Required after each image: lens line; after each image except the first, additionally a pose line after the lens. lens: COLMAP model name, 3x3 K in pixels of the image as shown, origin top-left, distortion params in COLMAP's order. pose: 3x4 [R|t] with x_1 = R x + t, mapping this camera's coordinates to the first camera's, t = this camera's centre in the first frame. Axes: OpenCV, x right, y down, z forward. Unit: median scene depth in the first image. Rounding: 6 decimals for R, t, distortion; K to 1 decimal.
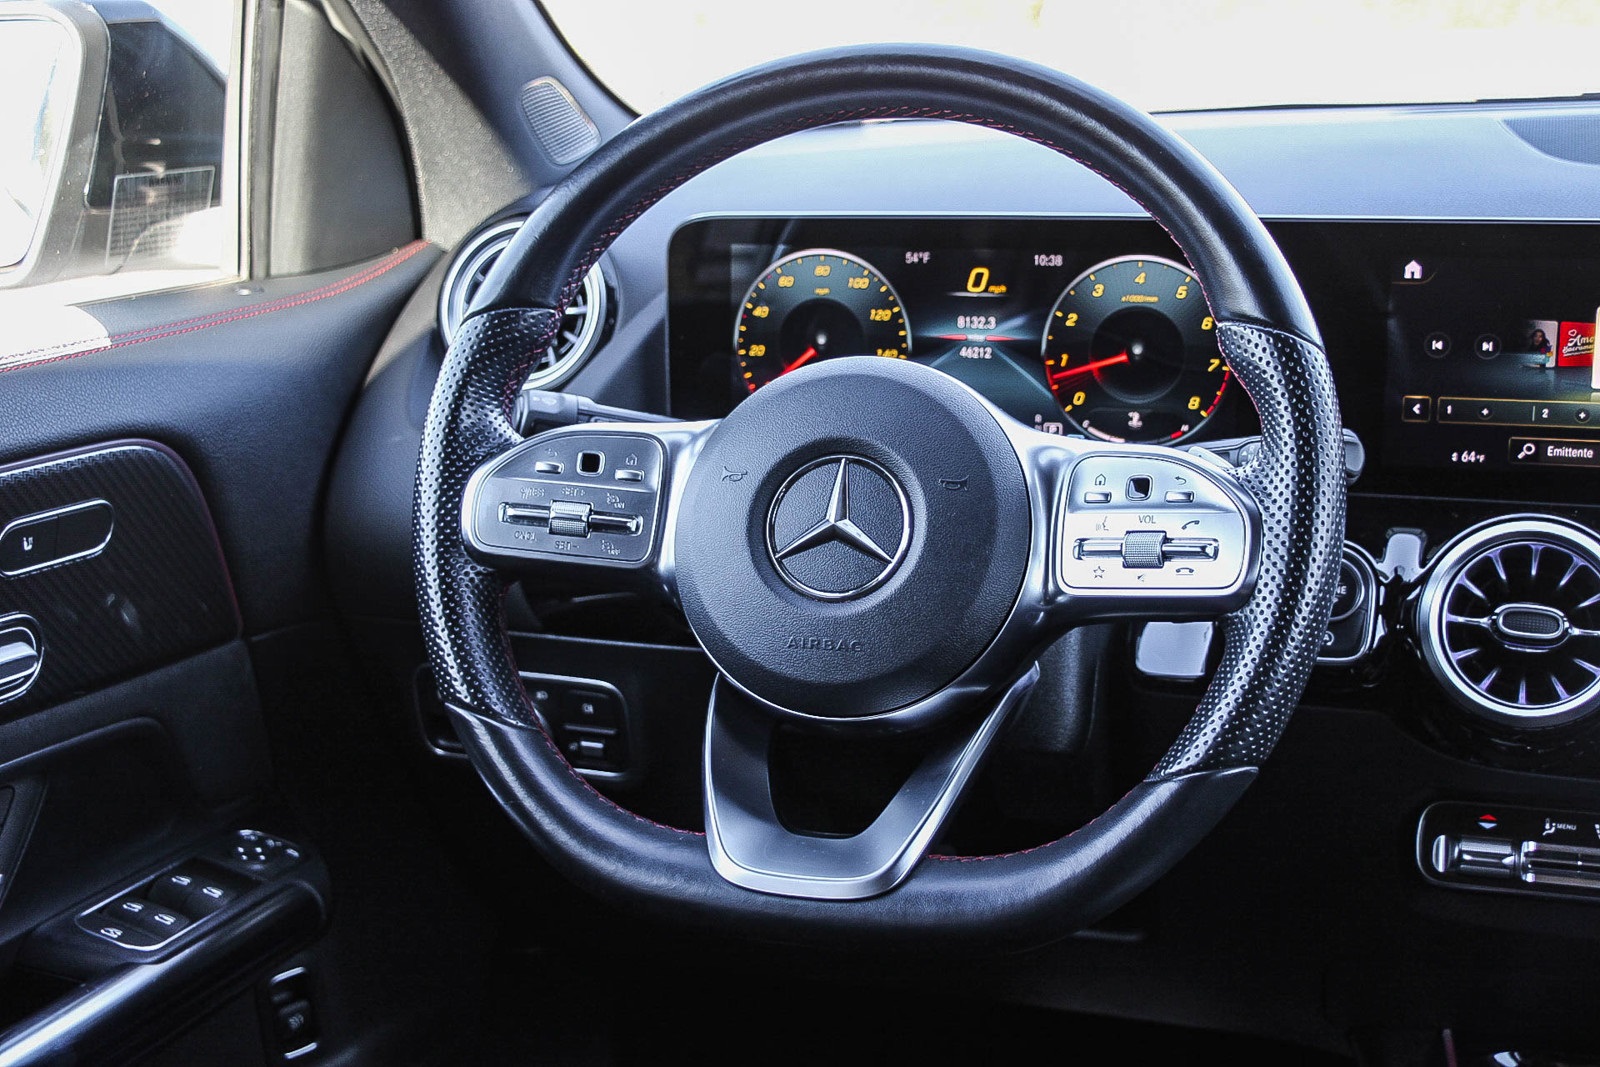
lens RADIAL K [[2207.3, 0, 799.0], [0, 2207.3, 552.4], [0, 0, 1]] dist [0.025851, 0.086681]
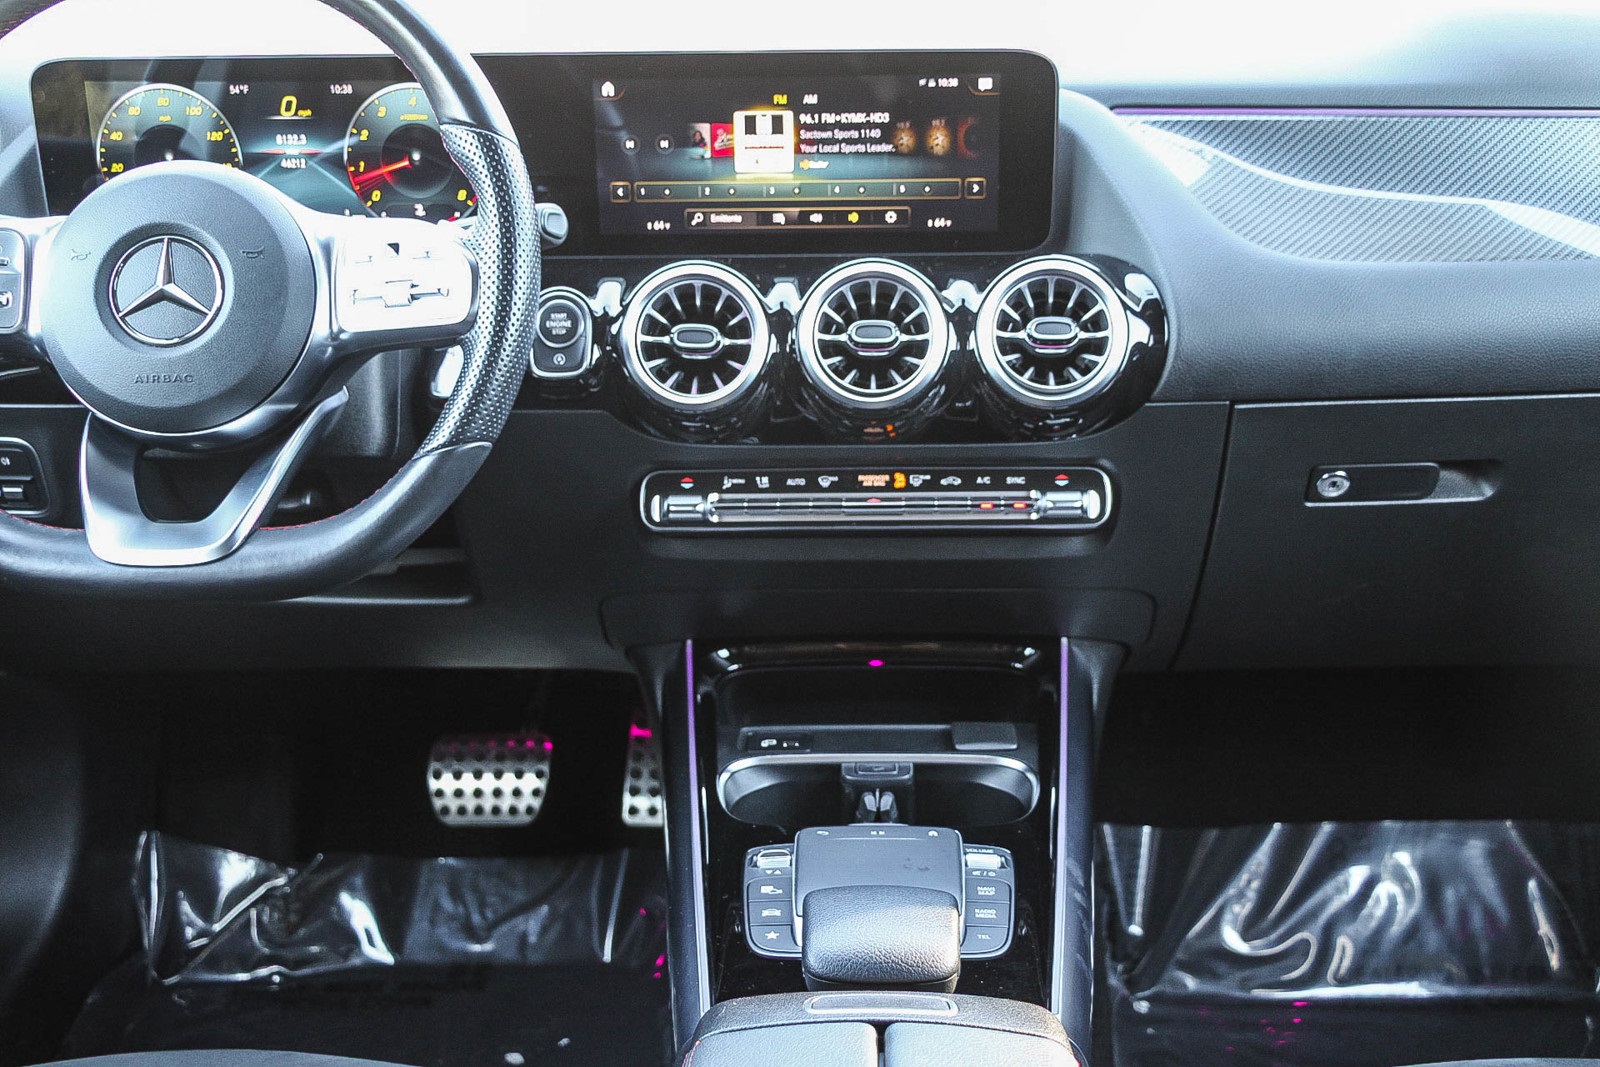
lens RADIAL K [[1857.3, 0, 800.5], [0, 1857.3, 550.7], [0, 0, 1]] dist [0.013984, 0.194960]
pose [[0.963727, -0.090035, 0.251246, 0.080640], [0.065763, 0.992464, 0.103399, 0.047981], [-0.258662, -0.083126, 0.962385, -0.178077]]
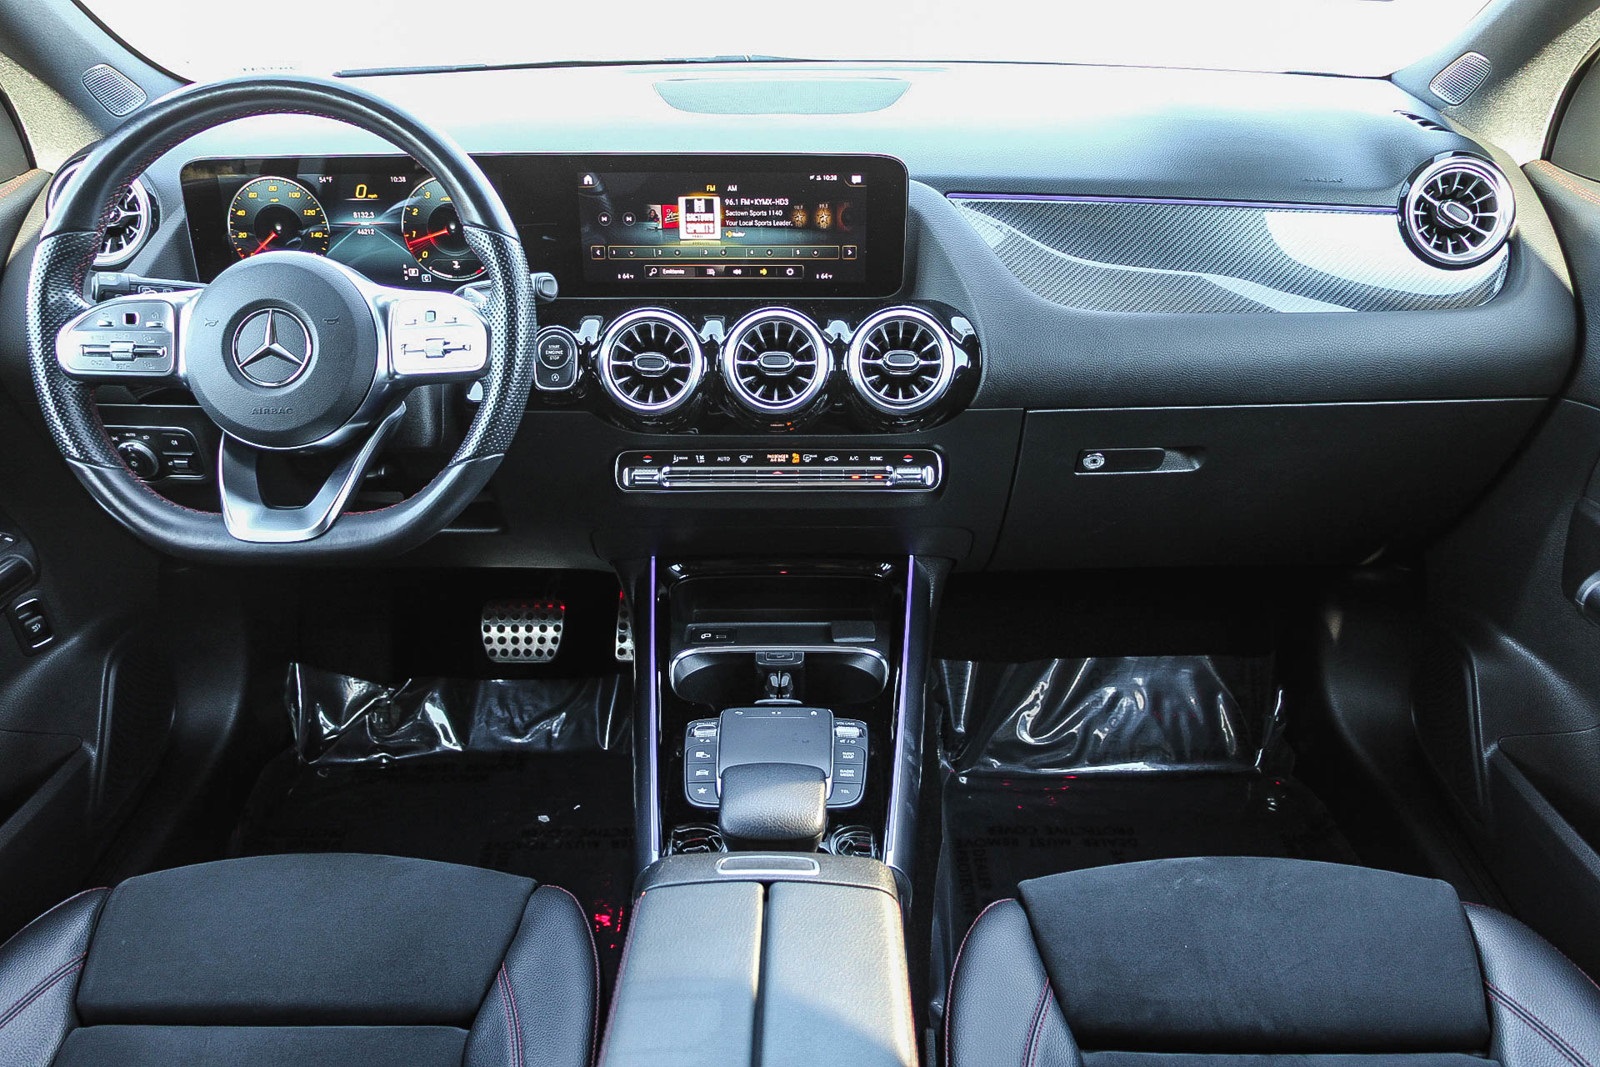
lens RADIAL K [[1269.9, 0, 794.8], [0, 1269.9, 548.8], [0, 0, 1]] dist [-0.044864, 0.045192]
pose [[0.955844, -0.119922, 0.268292, 0.122060], [0.059848, 0.973252, 0.221808, -0.051048], [-0.287716, -0.195958, 0.937454, -0.156369]]
